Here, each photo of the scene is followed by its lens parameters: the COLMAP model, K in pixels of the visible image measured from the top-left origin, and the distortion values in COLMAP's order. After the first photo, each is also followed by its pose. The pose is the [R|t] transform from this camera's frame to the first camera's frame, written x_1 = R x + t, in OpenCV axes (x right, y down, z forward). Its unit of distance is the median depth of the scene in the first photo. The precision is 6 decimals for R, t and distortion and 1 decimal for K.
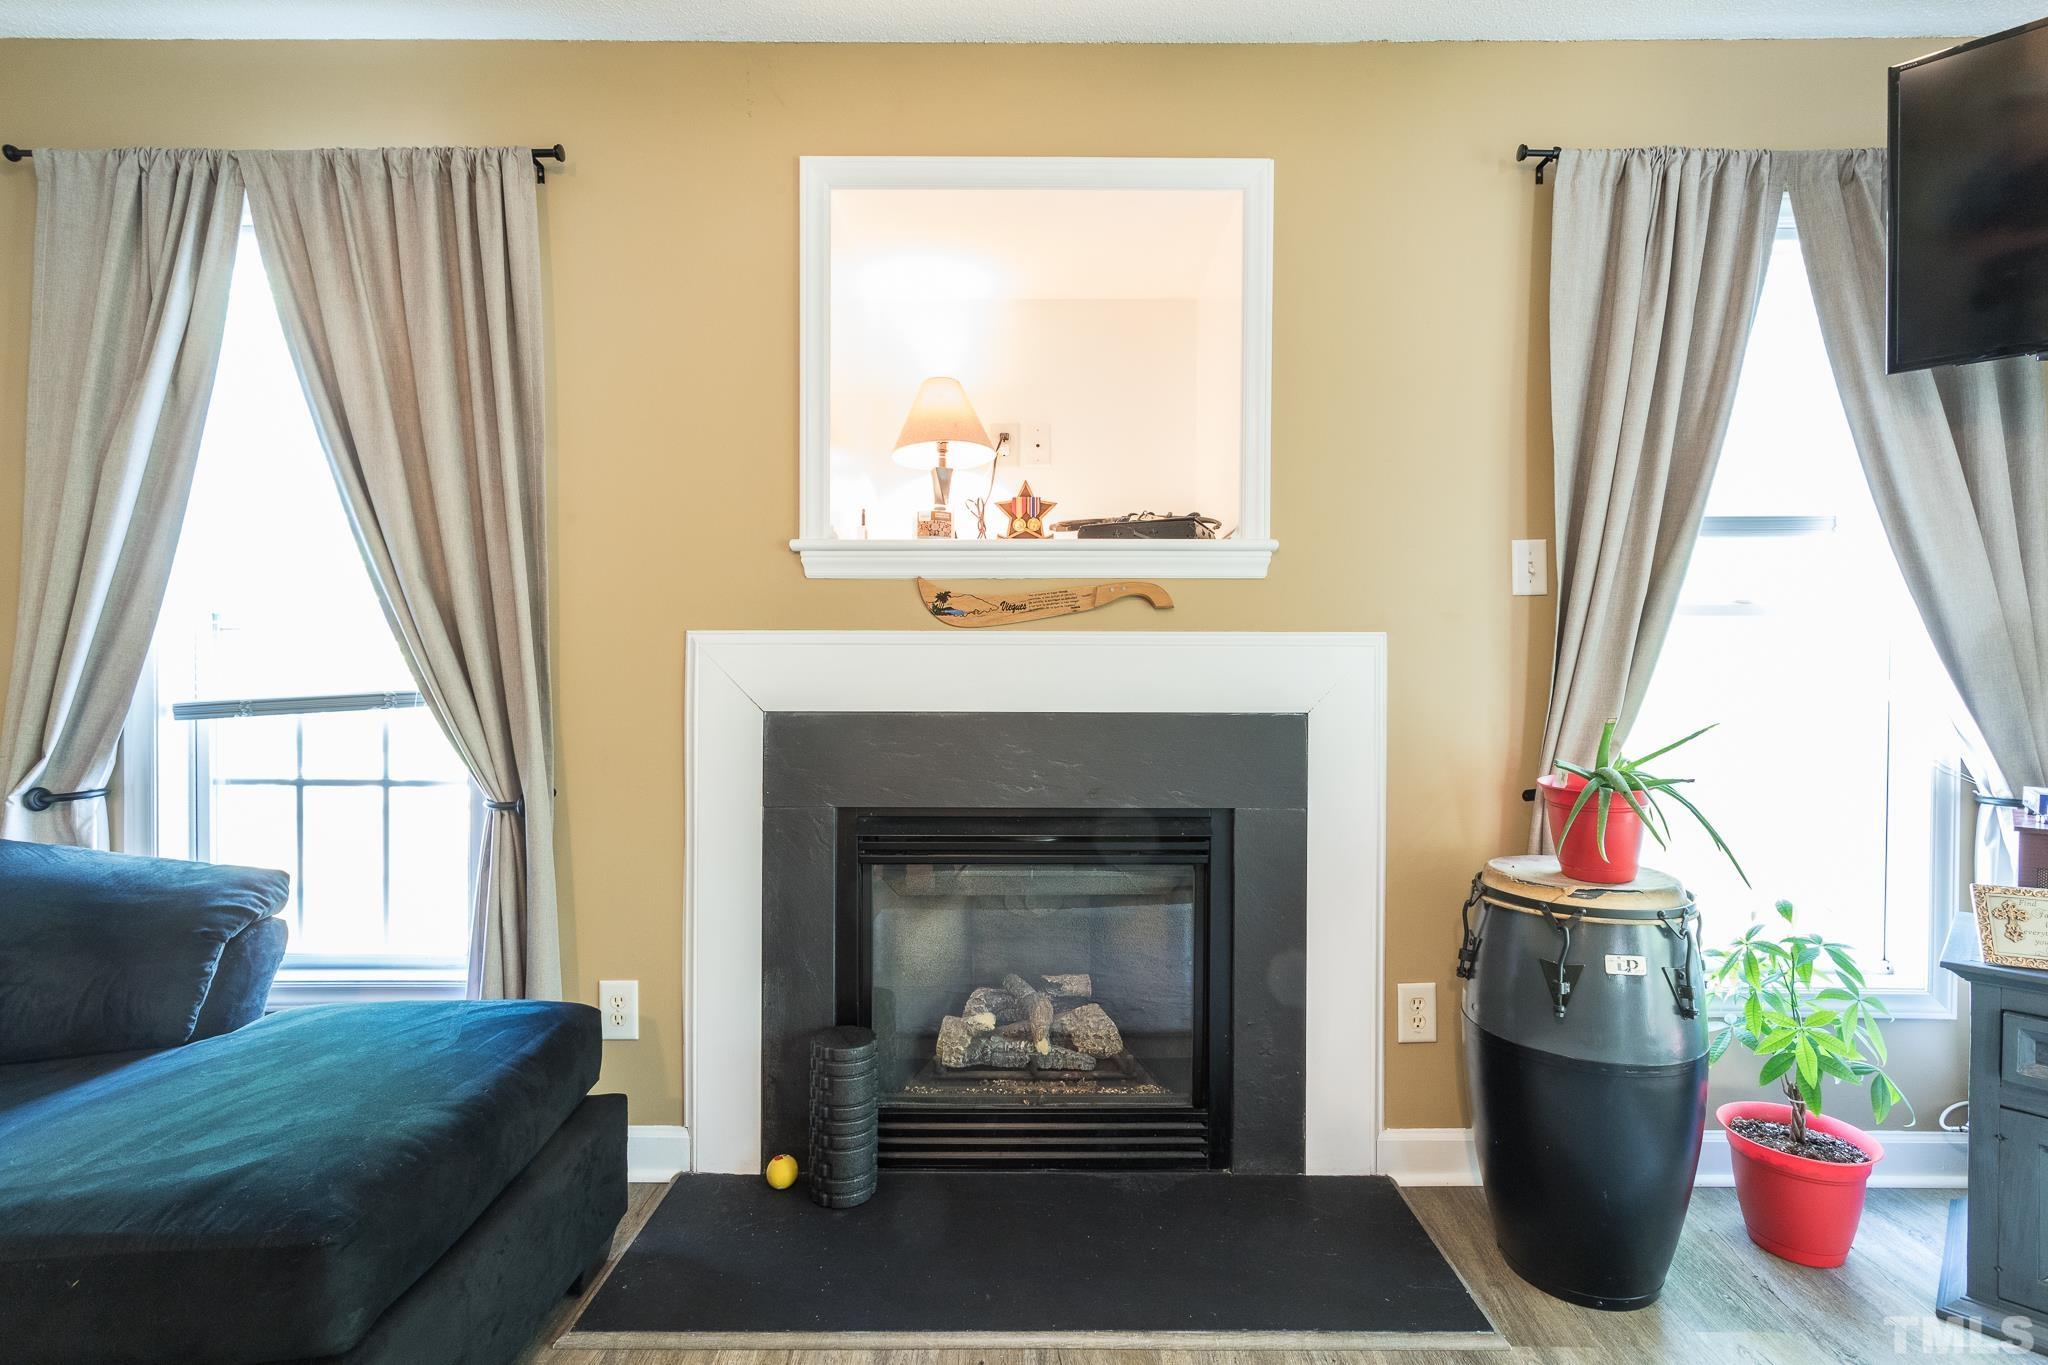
lens RADIAL K [[977.6, 0, 1039.1], [0, 977.6, 675.5], [0, 0, 1]] dist [-0.002045, 0.001565]
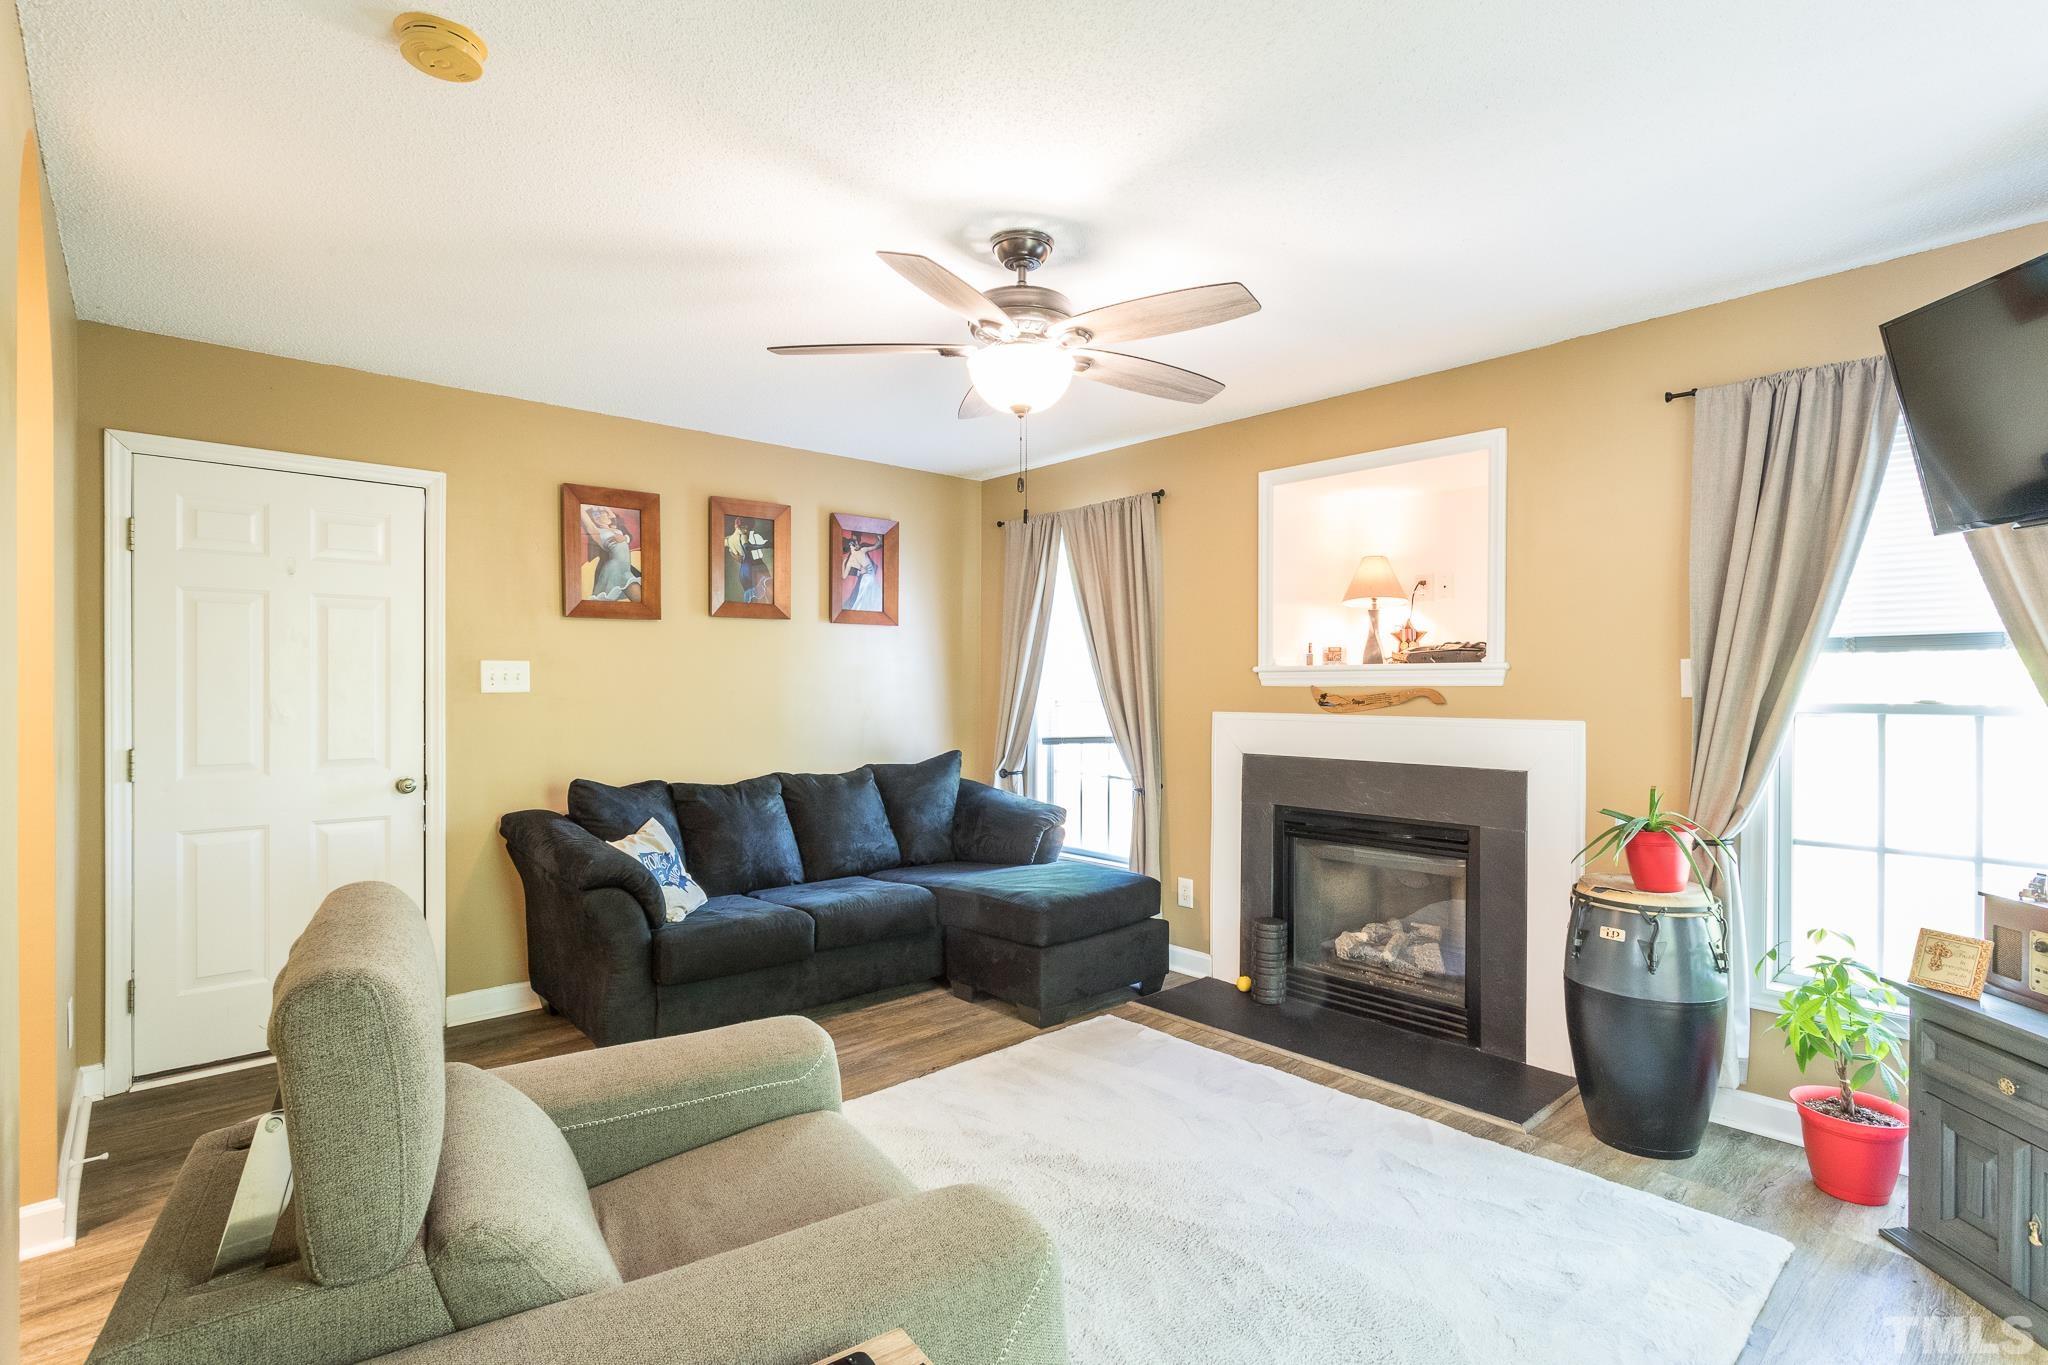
lens RADIAL K [[977.6, 0, 1038.2], [0, 977.6, 695.5], [0, 0, 1]] dist [-0.002045, 0.001565]
pose [[0.676796, 0.006511, -0.736142, 0.904785], [-0.008357, 0.999964, 0.001160, -0.079802], [0.736123, 0.005367, 0.676826, -0.657884]]
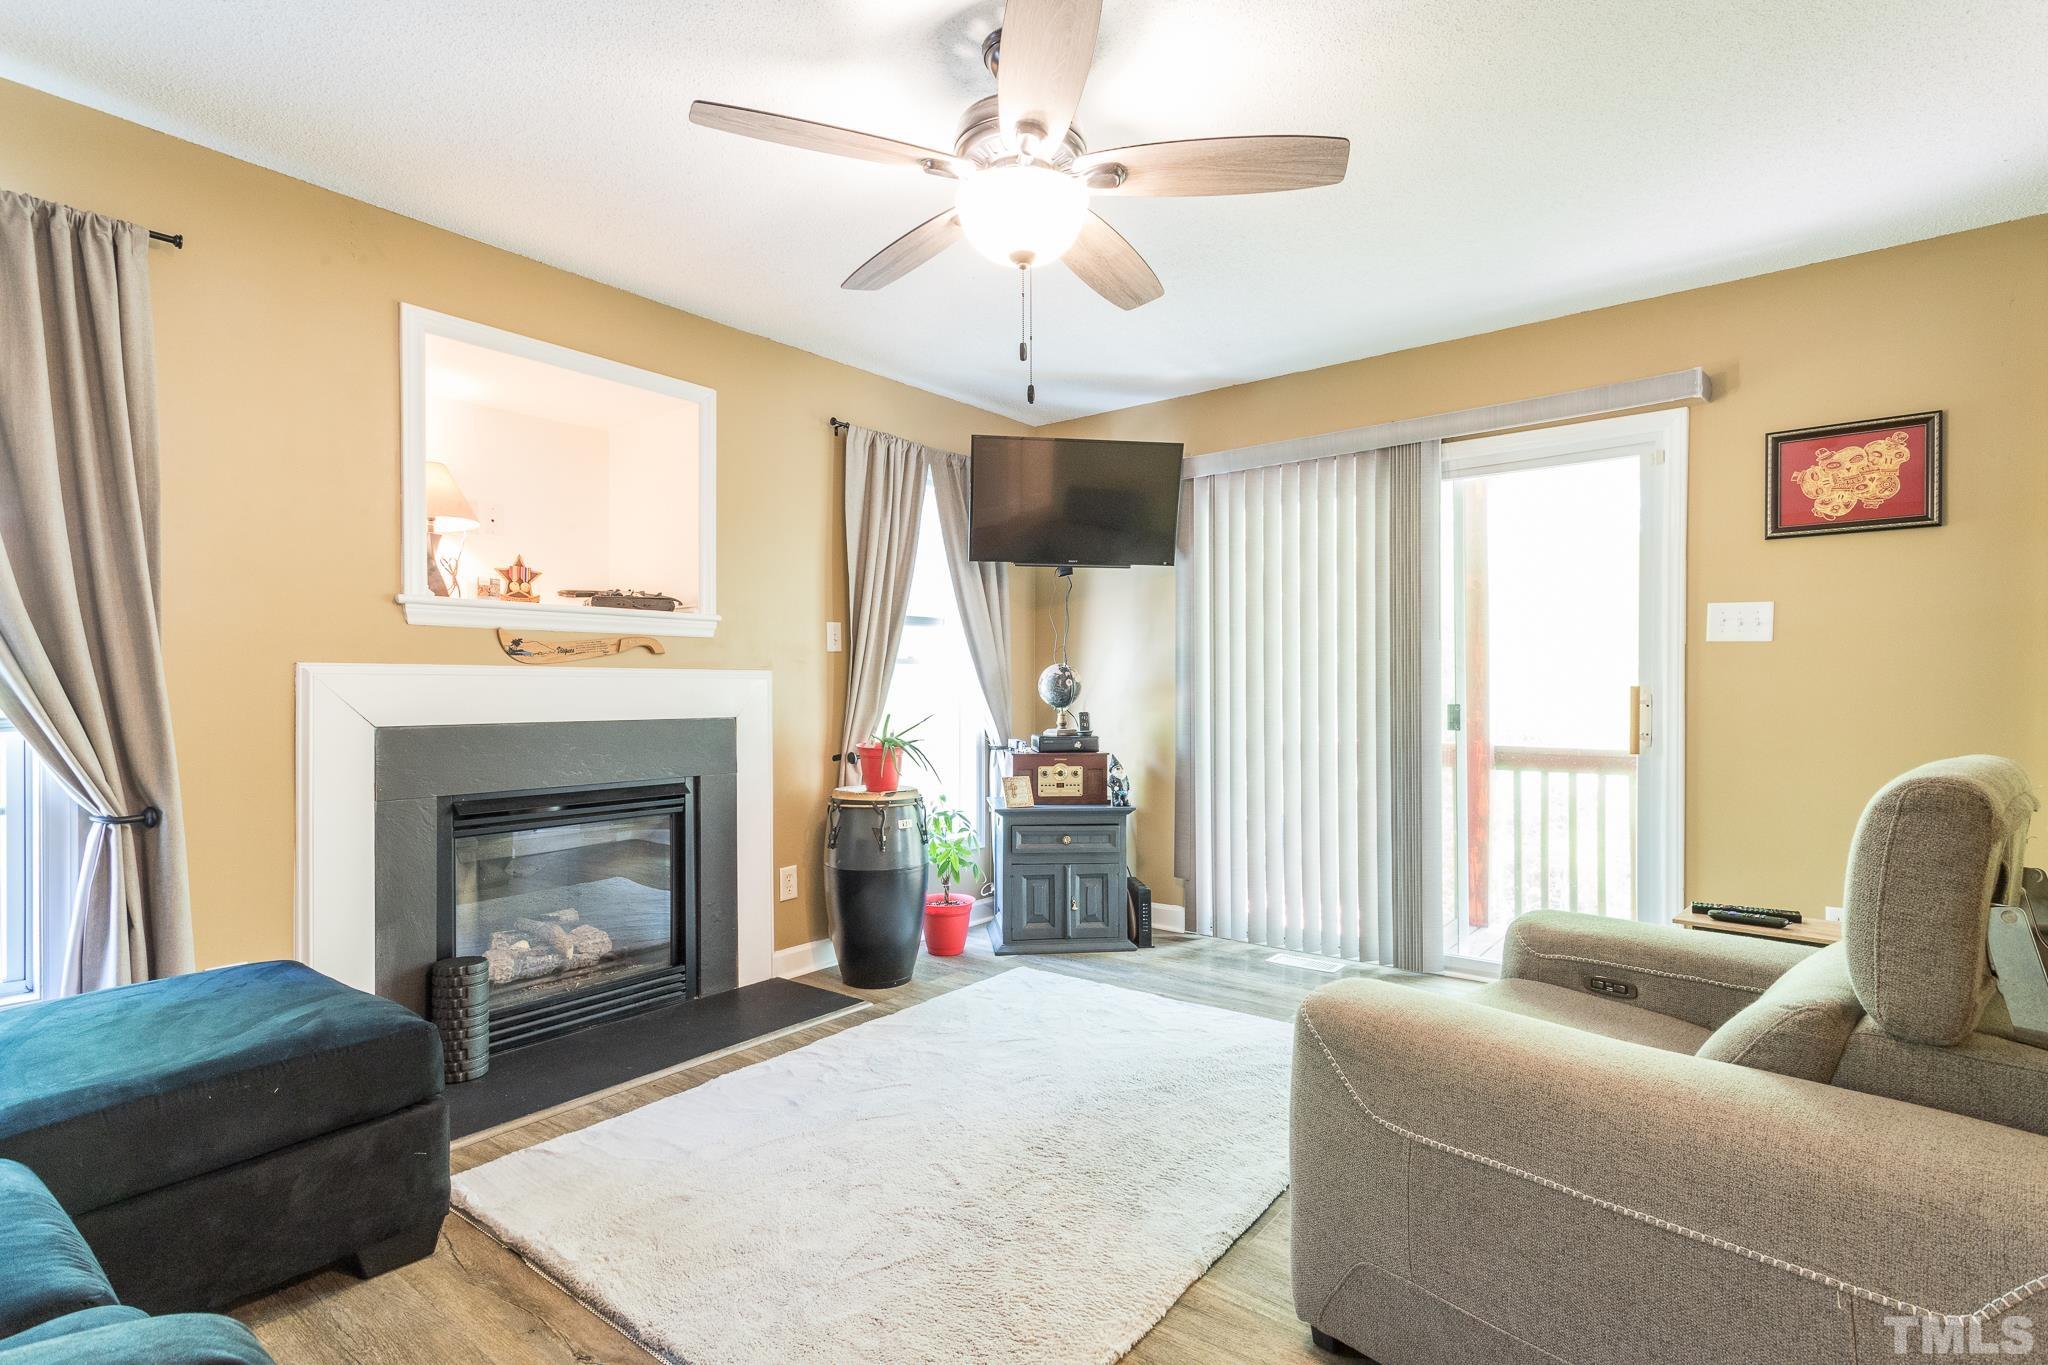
lens RADIAL K [[977.6, 0, 1026.9], [0, 977.6, 701.3], [0, 0, 1]] dist [-0.002045, 0.001565]
pose [[0.618074, -0.013446, 0.786005, -0.759748], [0.013806, 0.999885, 0.006248, 0.006931], [-0.785999, 0.006990, 0.618188, -0.461700]]
